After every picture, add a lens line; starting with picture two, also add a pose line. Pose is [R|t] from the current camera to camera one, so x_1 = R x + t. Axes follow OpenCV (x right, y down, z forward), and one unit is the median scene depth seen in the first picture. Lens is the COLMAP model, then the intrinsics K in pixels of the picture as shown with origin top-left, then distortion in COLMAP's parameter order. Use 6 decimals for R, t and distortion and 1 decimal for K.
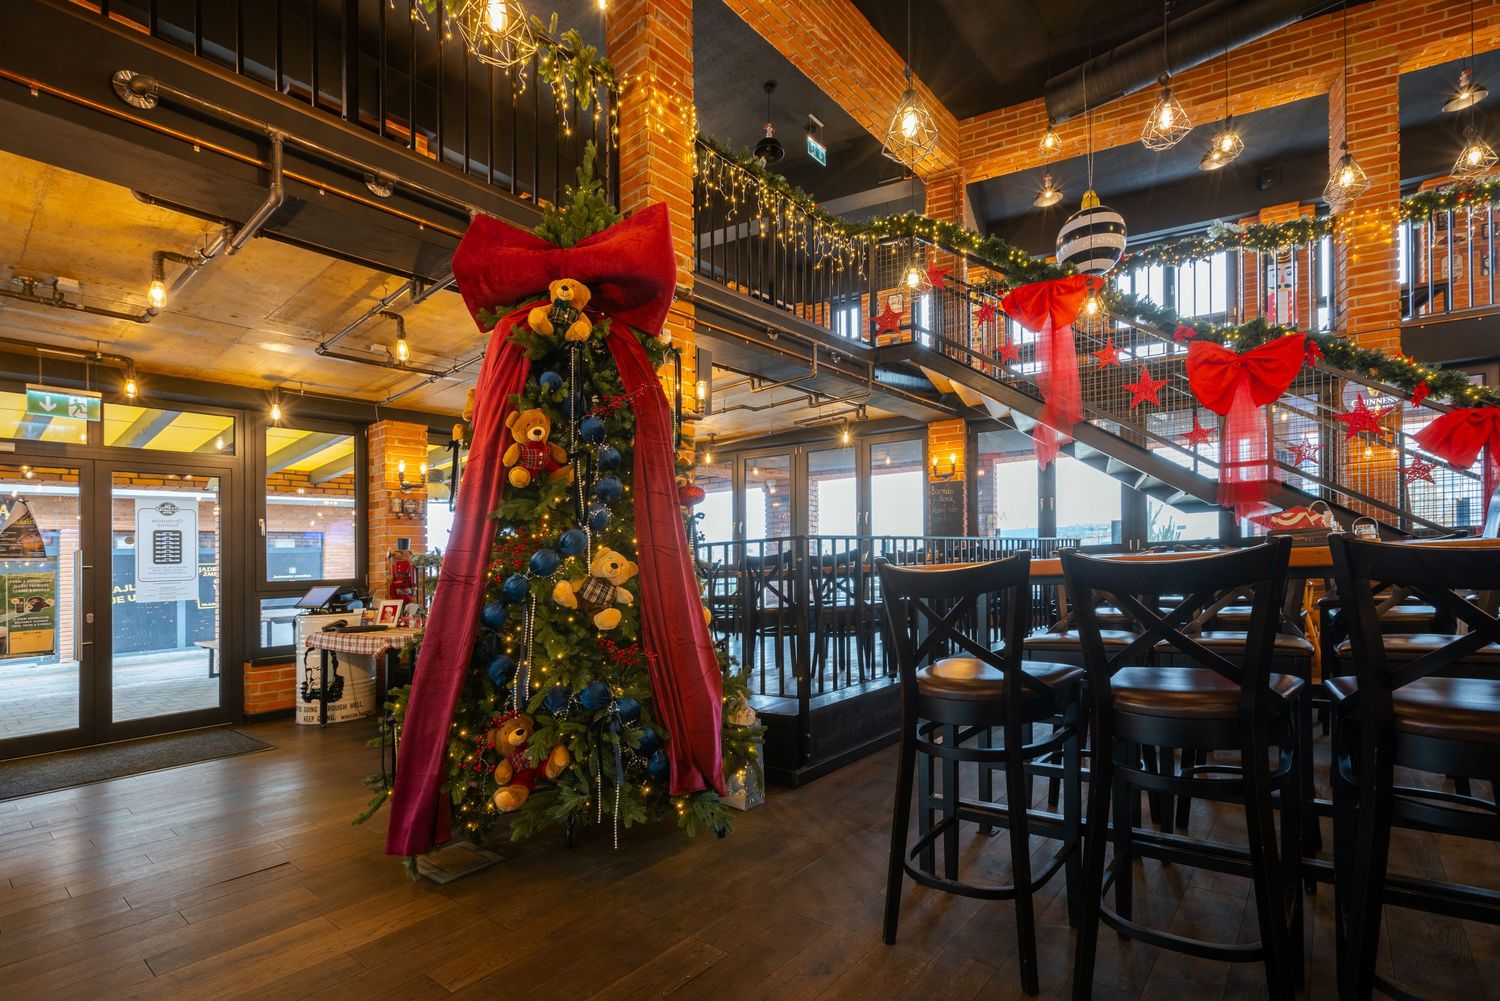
lens RADIAL K [[680.9, 0, 779.3], [0, 680.9, 545.9], [0, 0, 1]] dist [-0.002578, -0.000556]
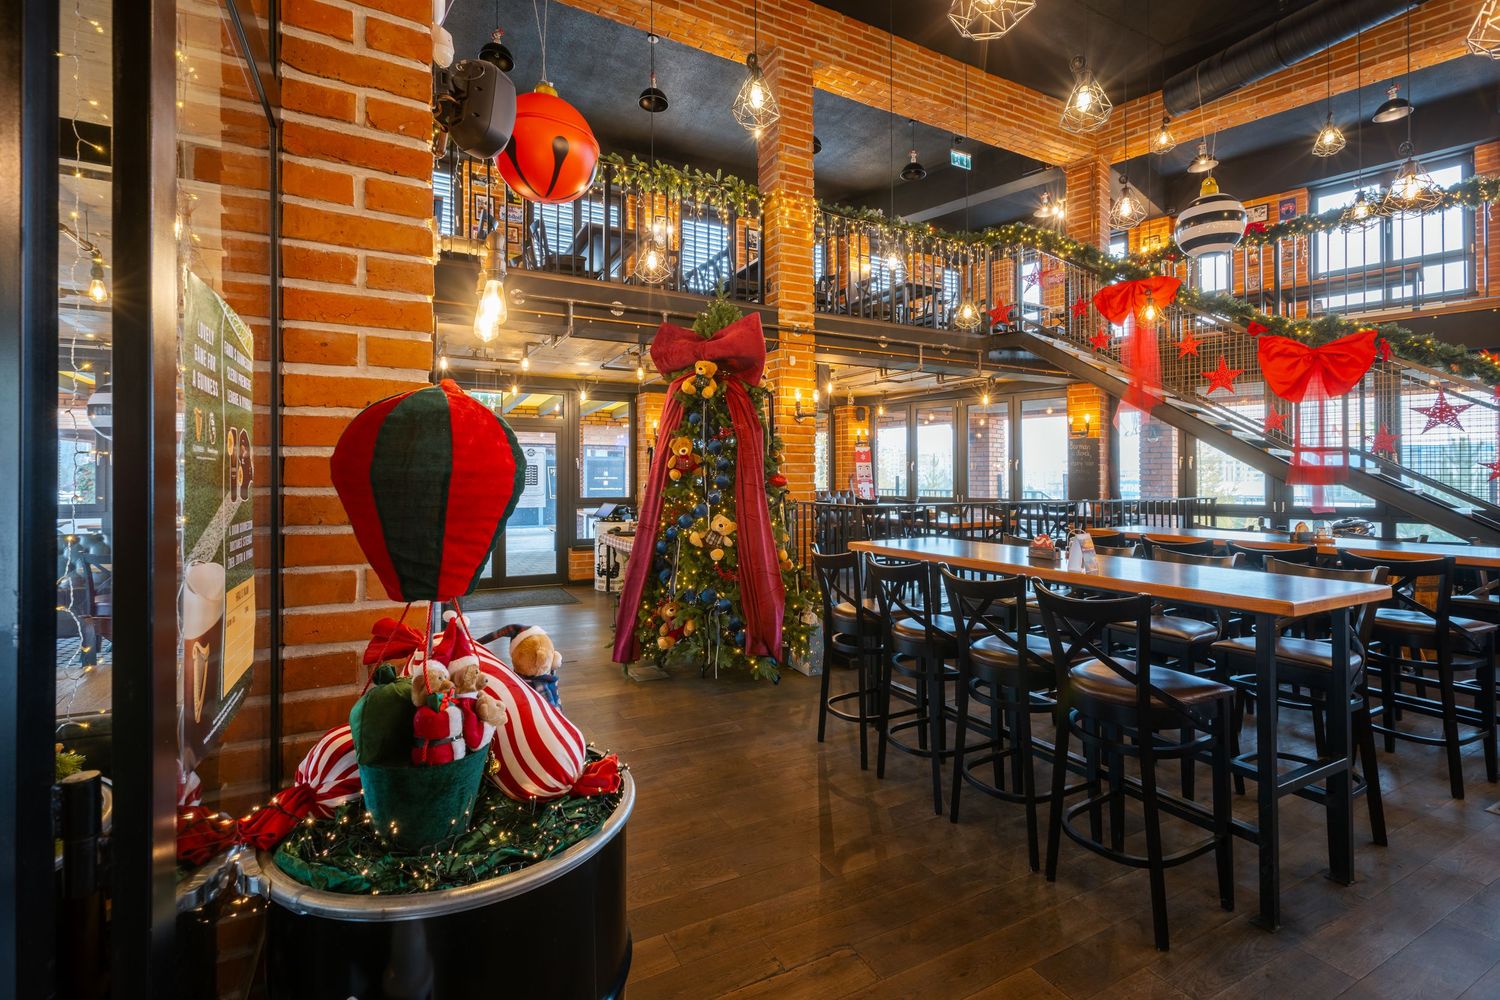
lens RADIAL K [[657.6, 0, 750.0], [0, 657.6, 500.0], [0, 0, 1]] dist [-0.002591, 0.000483]
pose [[0.914552, 0.057067, -0.400423, 0.292075], [-0.028254, 0.996592, 0.077499, -0.098183], [0.403481, -0.059563, 0.913047, -0.309098]]
